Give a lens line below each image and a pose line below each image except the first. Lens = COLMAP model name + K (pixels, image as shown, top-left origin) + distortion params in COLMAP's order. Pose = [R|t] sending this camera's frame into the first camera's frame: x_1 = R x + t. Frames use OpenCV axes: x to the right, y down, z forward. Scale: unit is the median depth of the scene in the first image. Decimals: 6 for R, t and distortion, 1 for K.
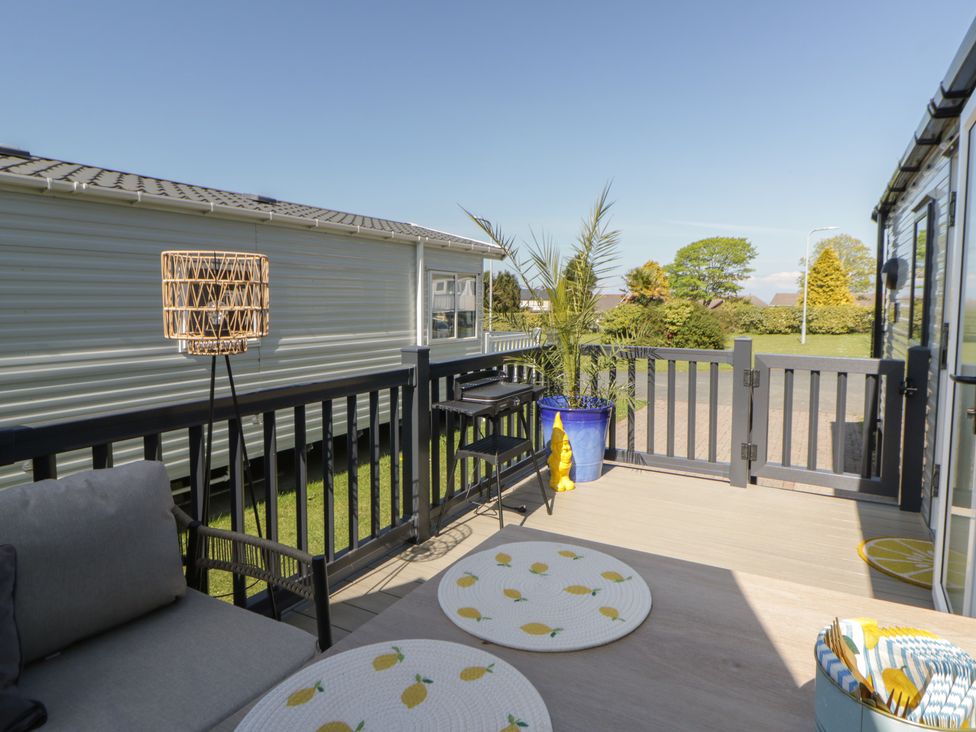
lens RADIAL K [[580.3, 0, 510.8], [0, 580.3, 337.2], [0, 0, 1]] dist [0.002619, -0.000073]
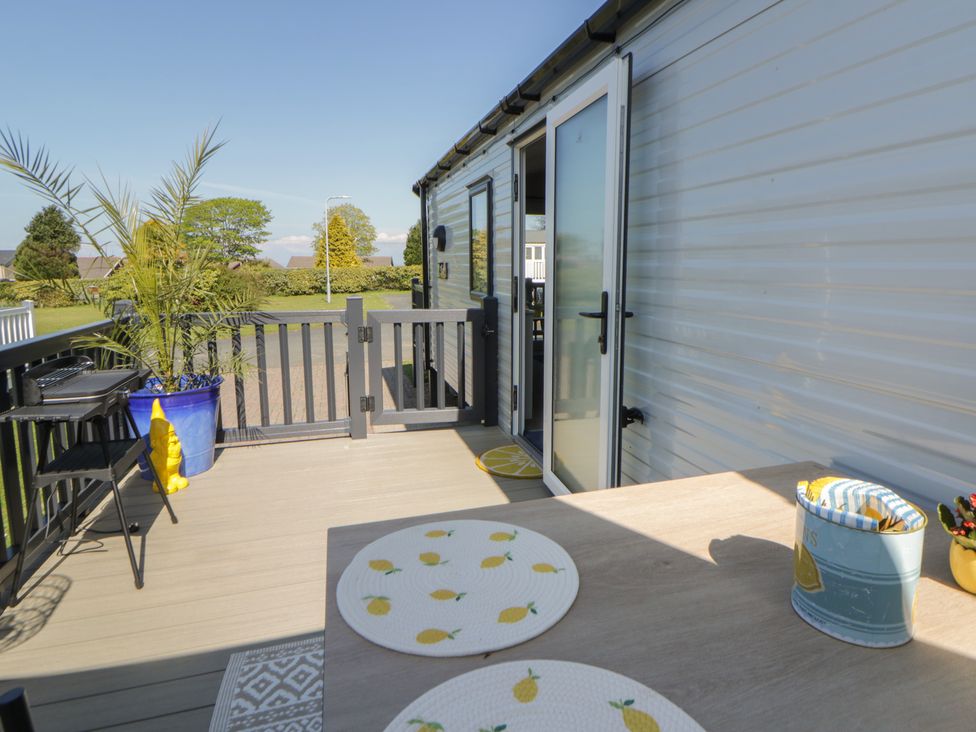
lens RADIAL K [[567.2, 0, 510.4], [0, 567.2, 330.3], [0, 0, 1]] dist [0.001772, -0.002487]
pose [[0.698328, -0.090745, 0.710002, -0.126817], [0.052328, 0.995749, 0.075799, -0.000797], [-0.713862, -0.015779, 0.700108, 0.092108]]
